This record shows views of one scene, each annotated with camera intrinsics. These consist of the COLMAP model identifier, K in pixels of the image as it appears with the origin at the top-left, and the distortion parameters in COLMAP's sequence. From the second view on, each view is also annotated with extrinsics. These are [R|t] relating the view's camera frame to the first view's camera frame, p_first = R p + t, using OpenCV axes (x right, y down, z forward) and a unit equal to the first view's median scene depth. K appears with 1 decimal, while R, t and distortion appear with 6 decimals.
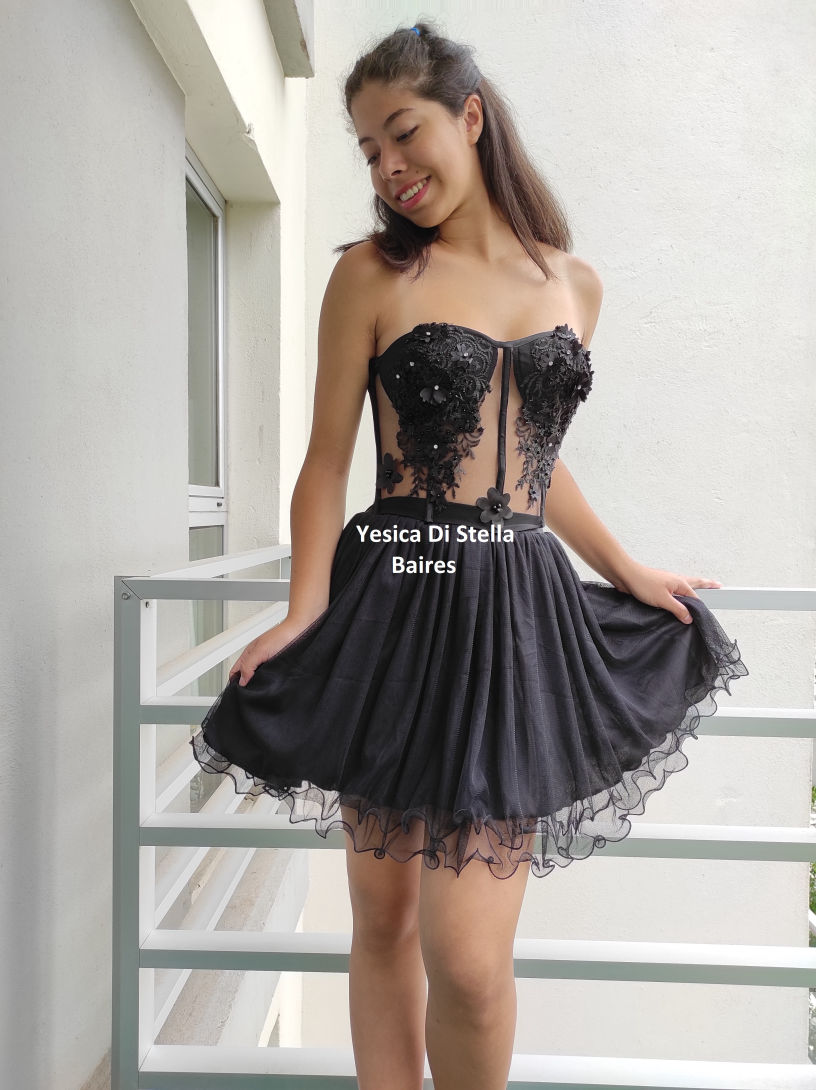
lens RADIAL K [[771.5, 0, 400.4], [0, 771.5, 543.7], [0, 0, 1]] dist [0.002456, 0.001712]
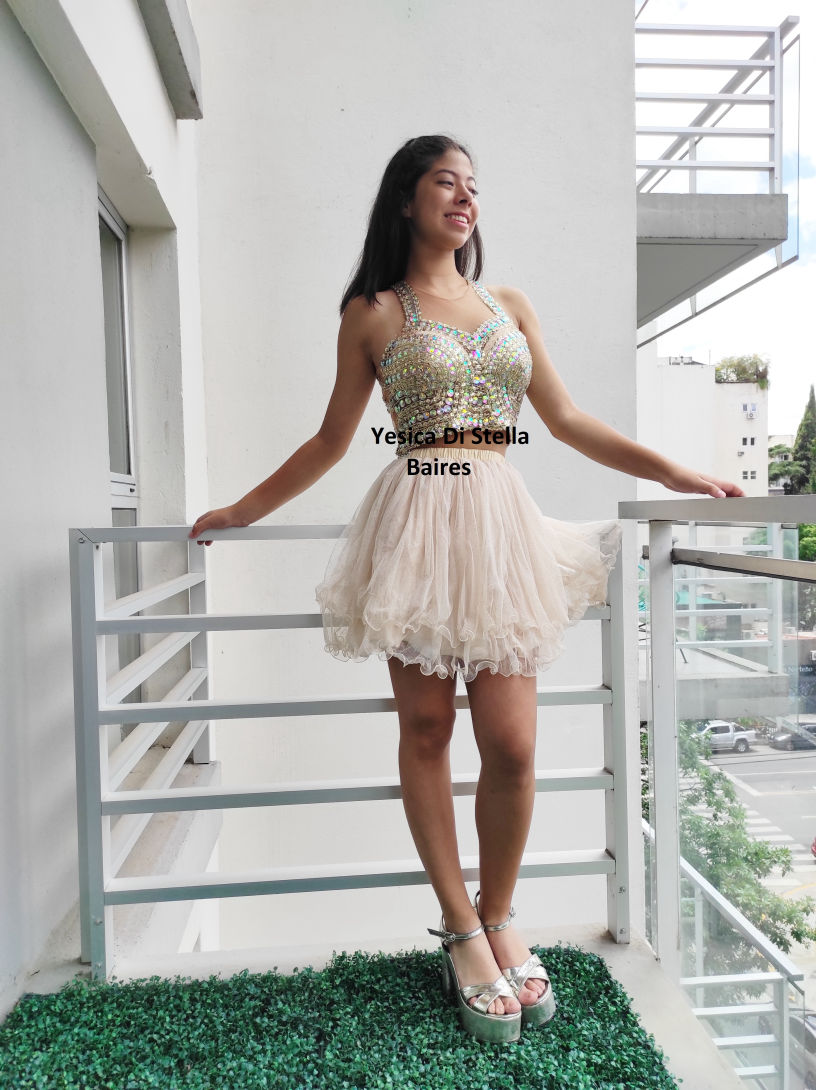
lens RADIAL K [[771.5, 0, 399.6], [0, 771.5, 547.2], [0, 0, 1]] dist [0.002456, 0.001712]
pose [[0.991089, -0.035026, 0.128513, 0.009489], [0.035024, 0.999384, 0.002274, 0.044273], [-0.128513, 0.002247, 0.991705, -0.187981]]
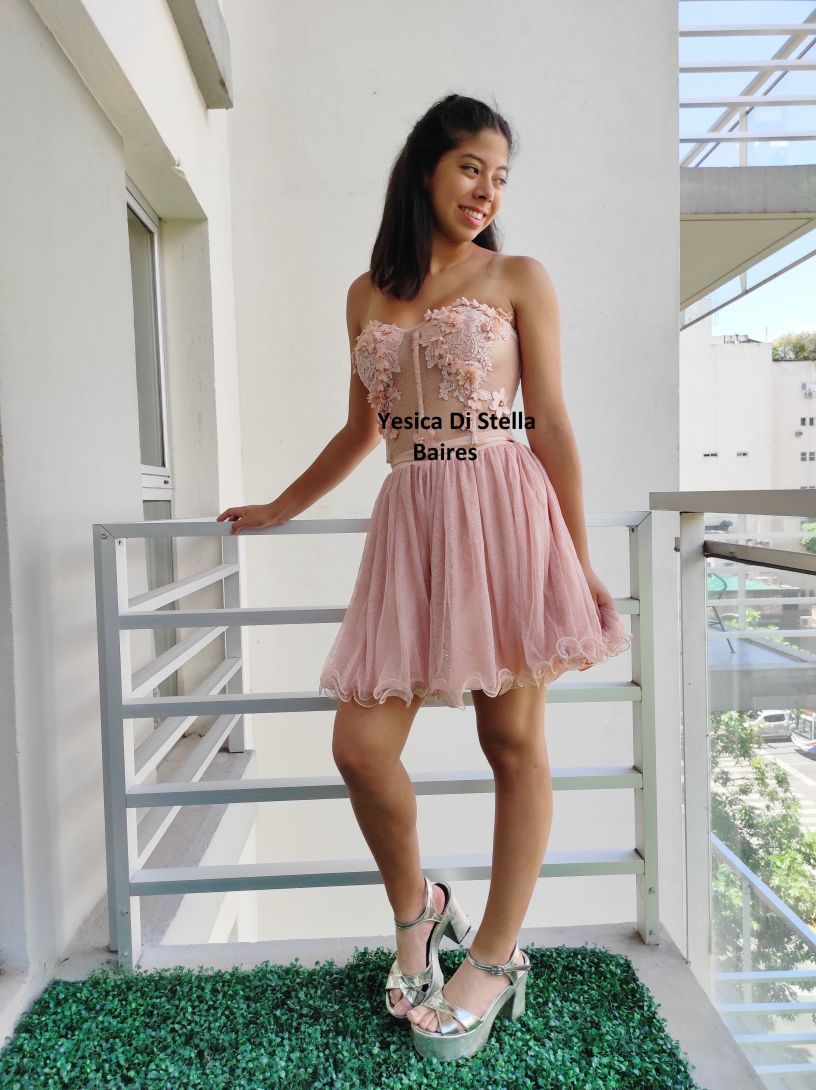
lens RADIAL K [[771.5, 0, 402.4], [0, 771.5, 545.9], [0, 0, 1]] dist [0.002456, 0.001712]
pose [[0.996663, -0.041118, 0.070509, 0.032813], [0.039990, 0.999050, 0.017337, 0.038396], [-0.071155, -0.014460, 0.997360, -0.180223]]
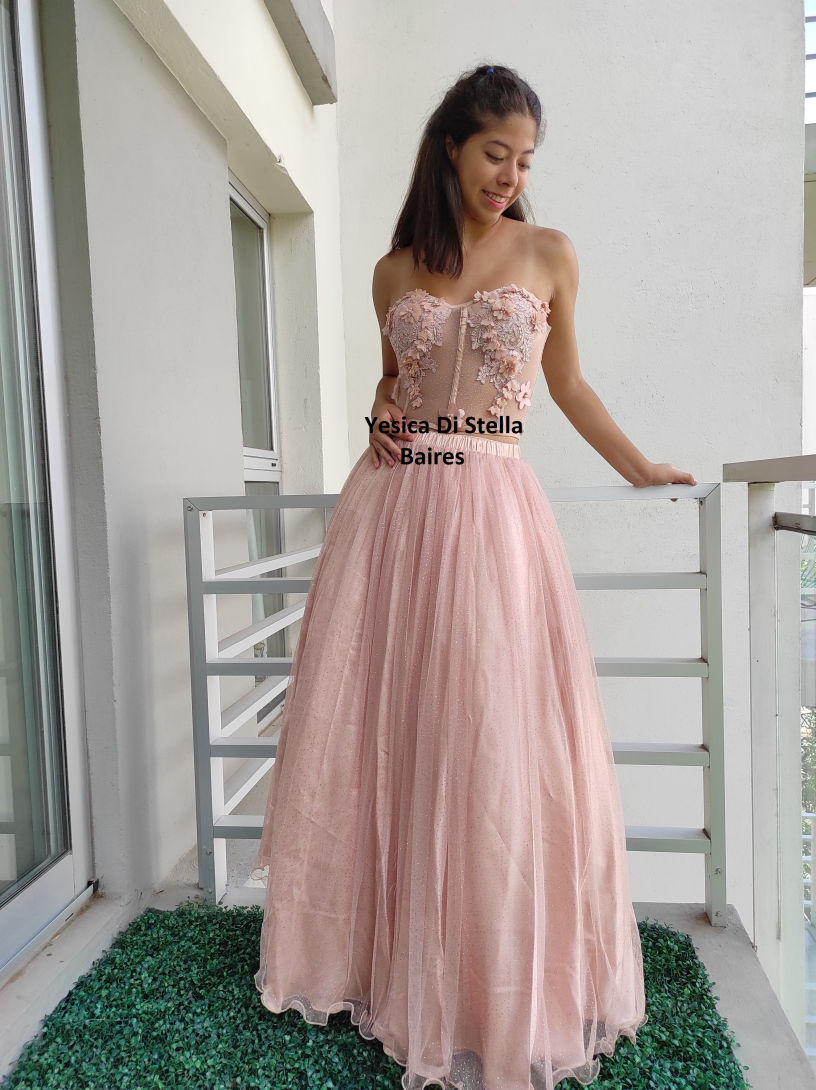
lens RADIAL K [[771.5, 0, 409.8], [0, 771.5, 546.2], [0, 0, 1]] dist [0.002456, 0.001712]
pose [[0.994424, -0.035349, -0.099357, 0.096561], [0.038155, 0.998921, 0.026488, 0.053753], [0.098313, -0.030131, 0.994699, -0.201404]]
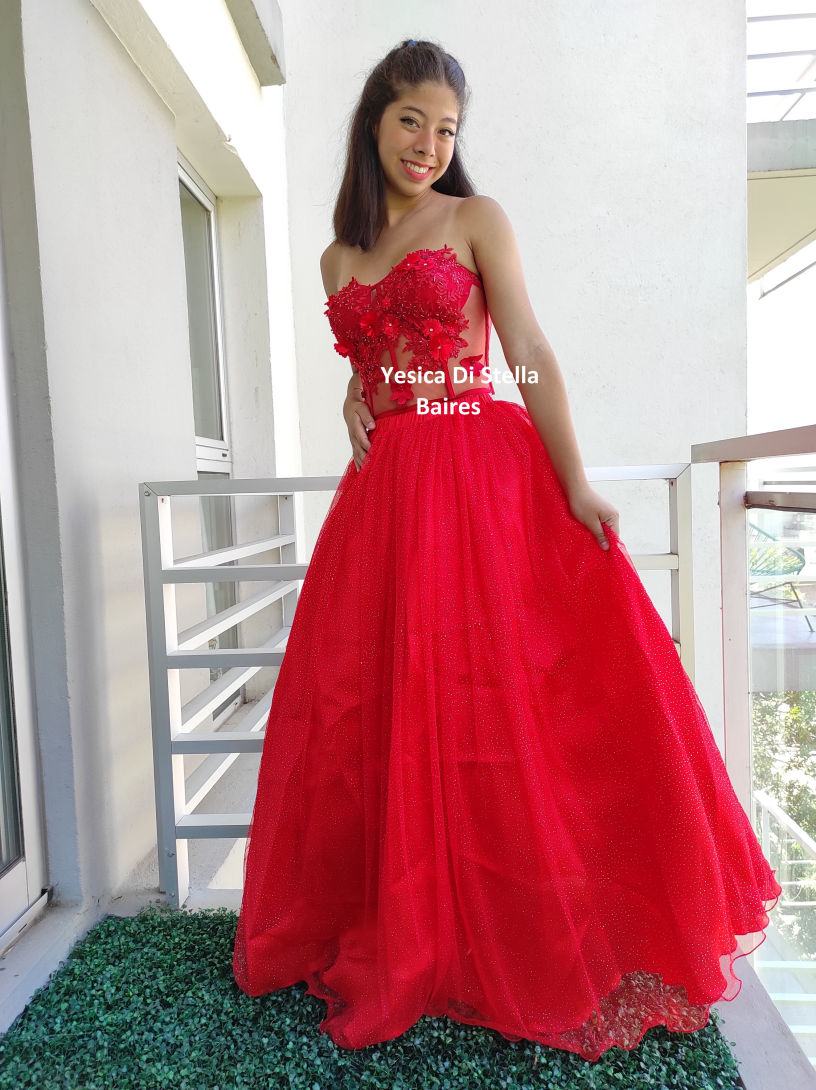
lens RADIAL K [[771.5, 0, 408.5], [0, 771.5, 547.8], [0, 0, 1]] dist [0.002456, 0.001712]
pose [[0.998623, -0.046623, -0.024032, 0.069560], [0.047351, 0.998407, 0.030689, 0.067638], [0.022563, -0.031785, 0.999240, -0.185439]]
